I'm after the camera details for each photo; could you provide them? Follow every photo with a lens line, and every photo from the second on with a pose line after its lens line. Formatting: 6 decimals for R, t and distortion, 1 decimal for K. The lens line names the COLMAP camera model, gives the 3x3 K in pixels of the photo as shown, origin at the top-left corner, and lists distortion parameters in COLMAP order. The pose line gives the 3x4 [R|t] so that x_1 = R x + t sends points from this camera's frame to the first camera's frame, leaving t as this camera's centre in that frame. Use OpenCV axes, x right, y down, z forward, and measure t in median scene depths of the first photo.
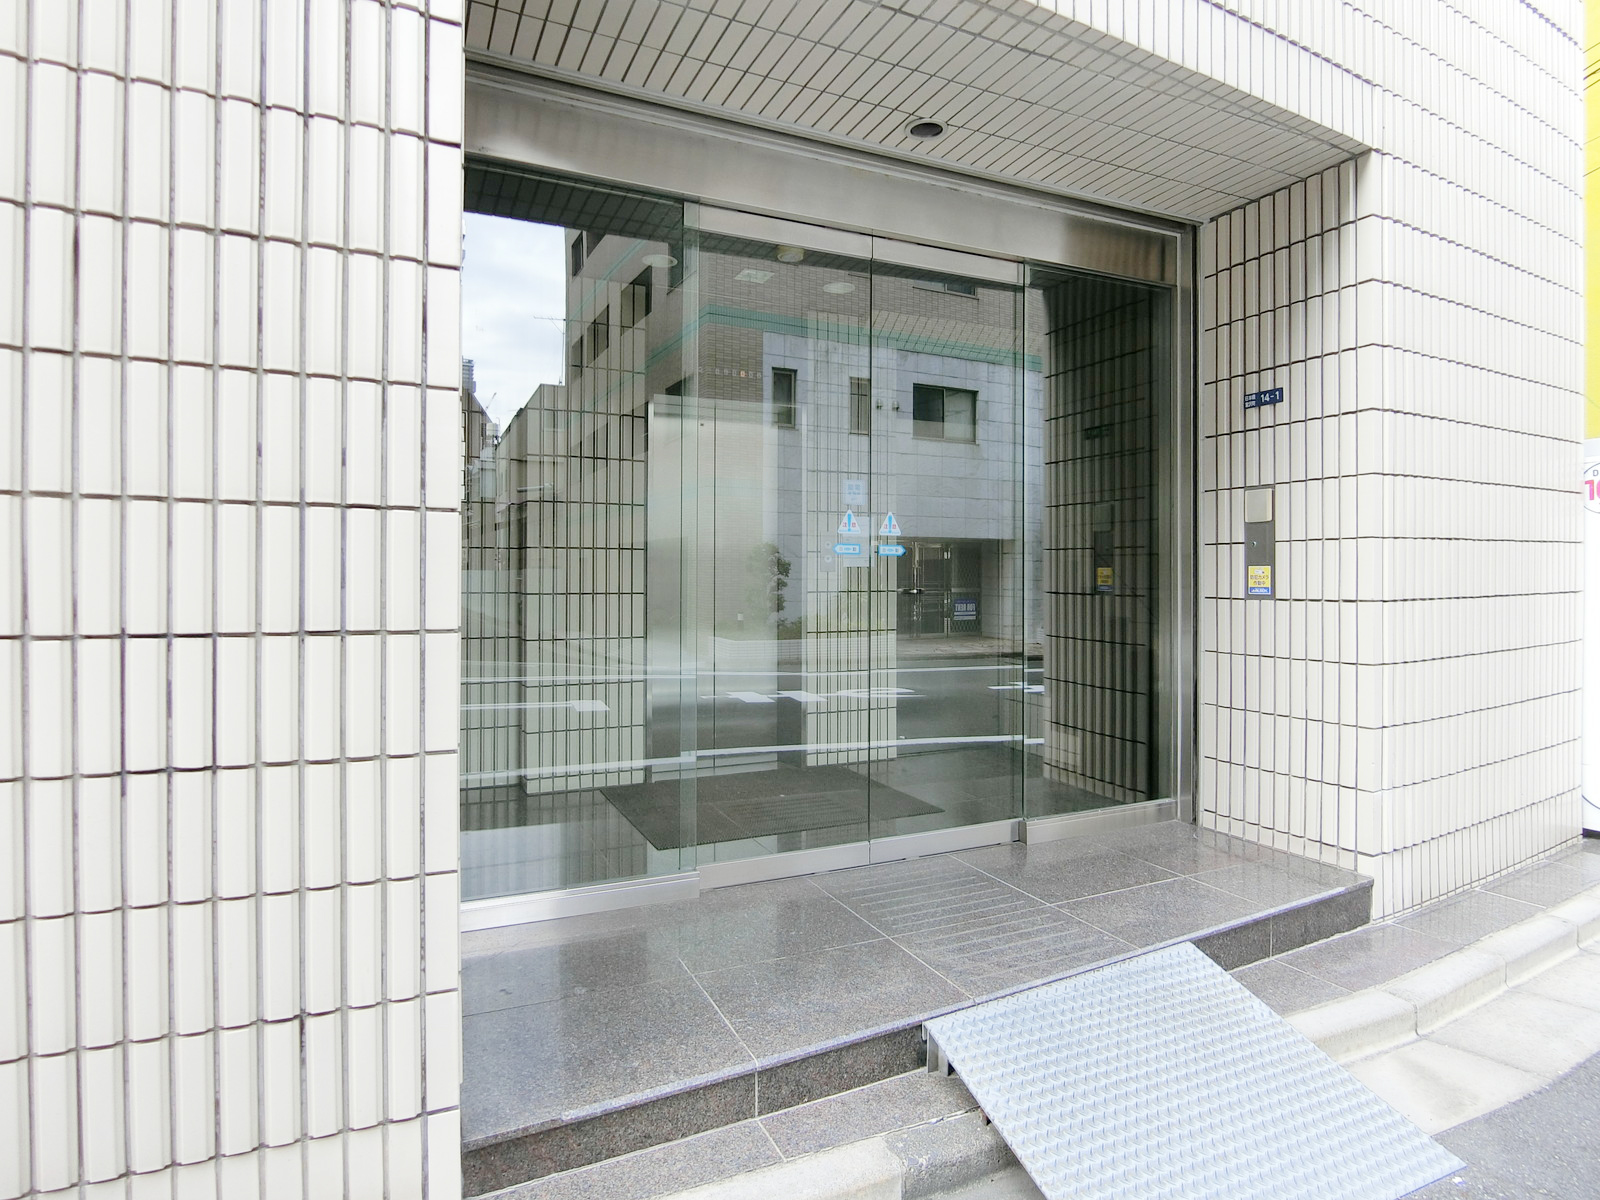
lens RADIAL K [[894.5, 0, 795.7], [0, 894.5, 588.9], [0, 0, 1]] dist [-0.027659, -0.000741]
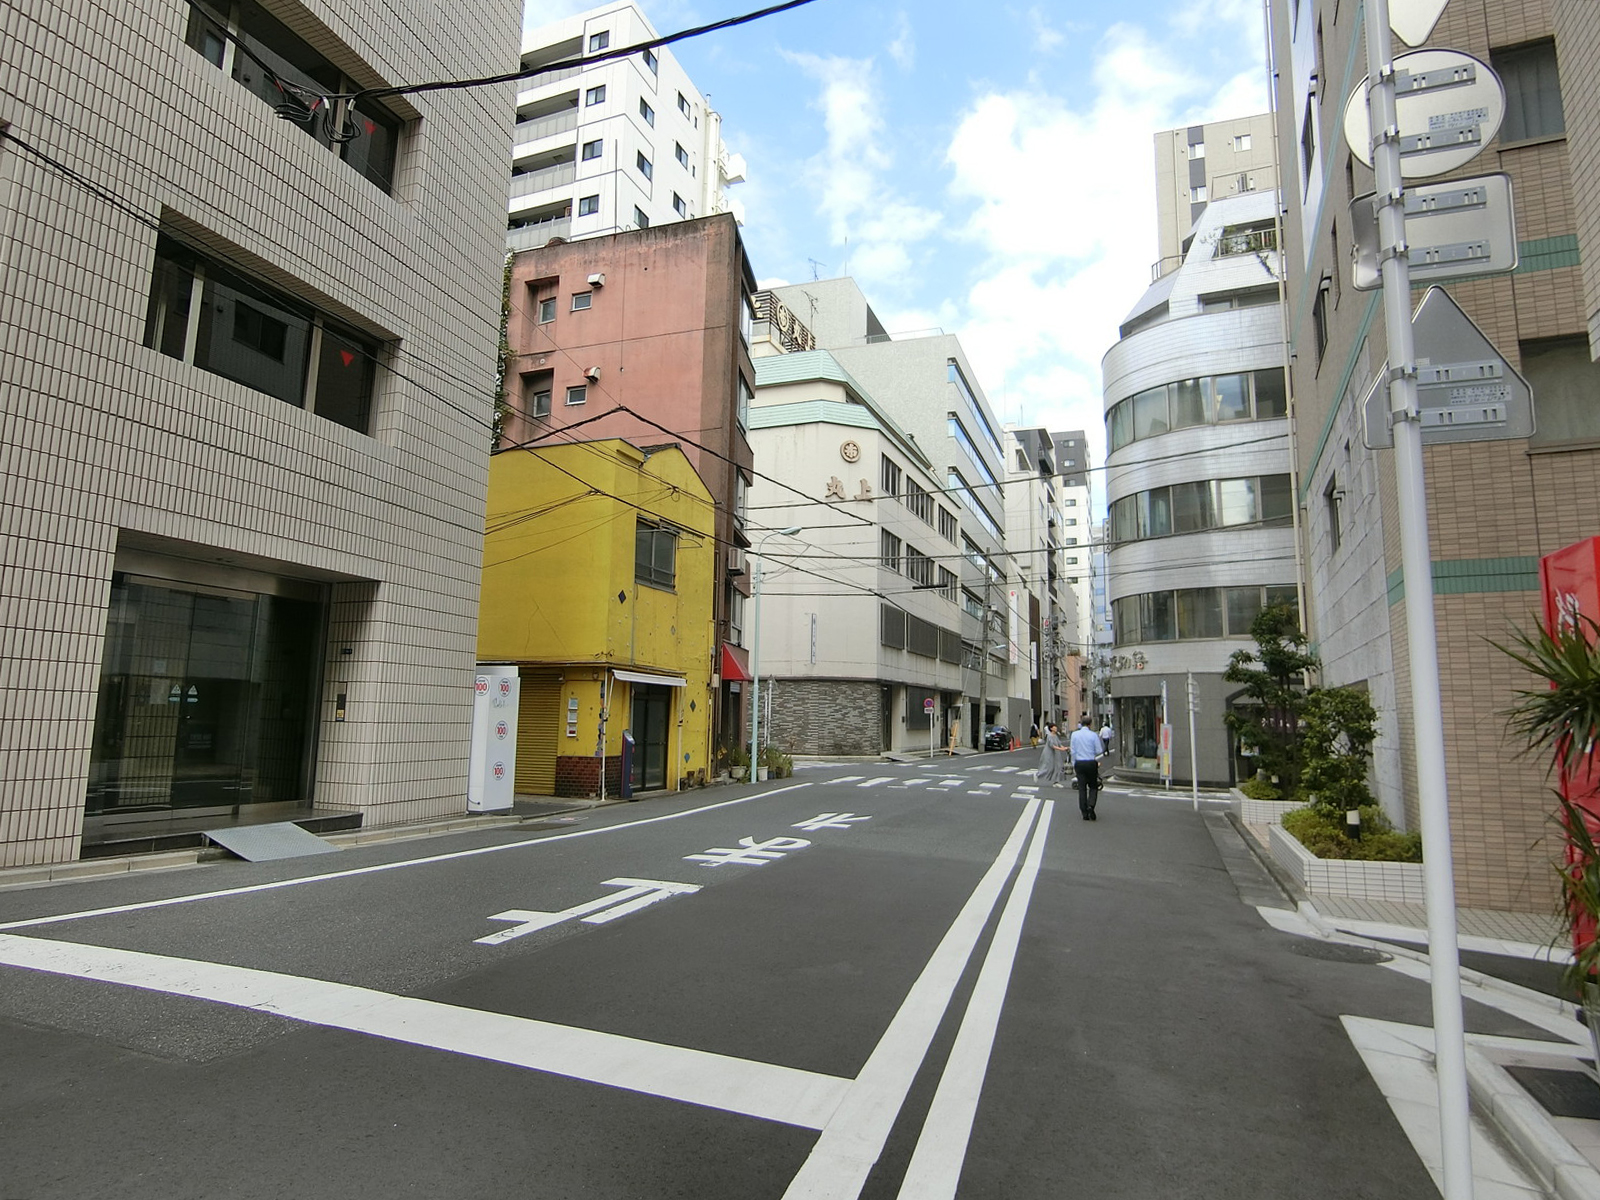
lens RADIAL K [[894.5, 0, 791.8], [0, 894.5, 597.8], [0, 0, 1]] dist [-0.027659, -0.000741]
pose [[0.710373, 0.113531, 0.694609, -0.439660], [-0.011150, 0.988596, -0.150179, 0.028059], [-0.703737, 0.098938, 0.703538, -1.942614]]
